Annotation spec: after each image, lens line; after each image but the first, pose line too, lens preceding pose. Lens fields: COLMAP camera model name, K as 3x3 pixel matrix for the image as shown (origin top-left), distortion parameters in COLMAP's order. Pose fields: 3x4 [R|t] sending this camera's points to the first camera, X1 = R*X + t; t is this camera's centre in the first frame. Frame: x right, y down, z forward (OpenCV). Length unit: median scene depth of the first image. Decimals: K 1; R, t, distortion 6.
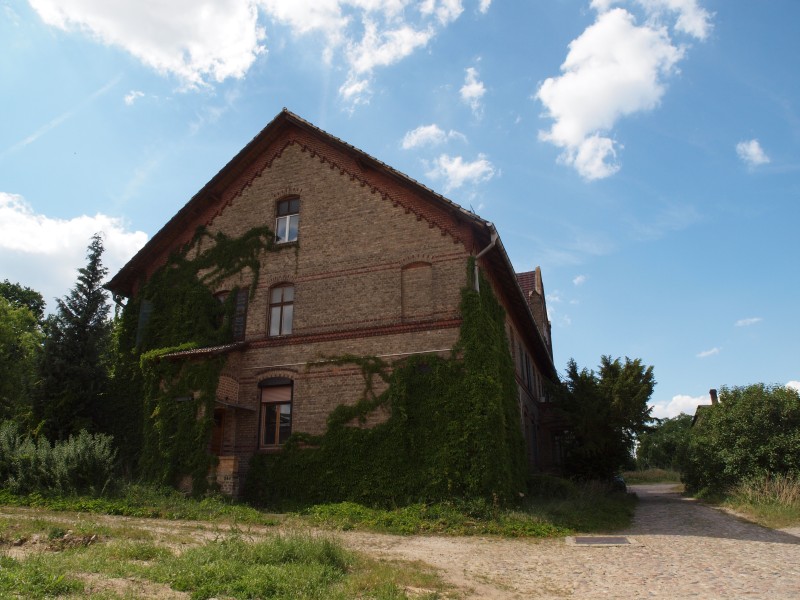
lens RADIAL K [[557.7, 0, 399.5], [0, 557.7, 301.1], [0, 0, 1]] dist [-0.006016, -0.001530]
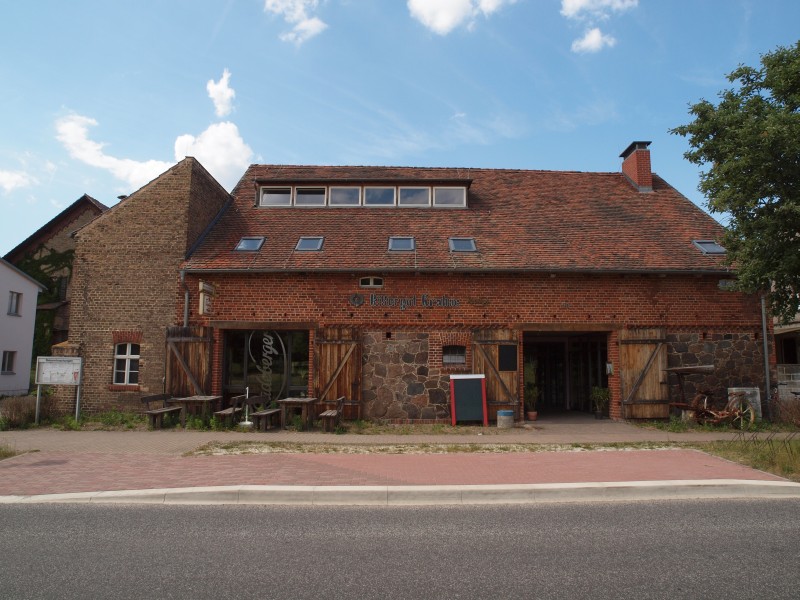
lens RADIAL K [[557.7, 0, 393.1], [0, 557.7, 300.4], [0, 0, 1]] dist [-0.006016, -0.001530]
pose [[0.953954, 0.051451, 0.295507, 0.323757], [-0.112488, 0.974643, 0.193435, -0.504969], [-0.278061, -0.217769, 0.935553, -1.477699]]
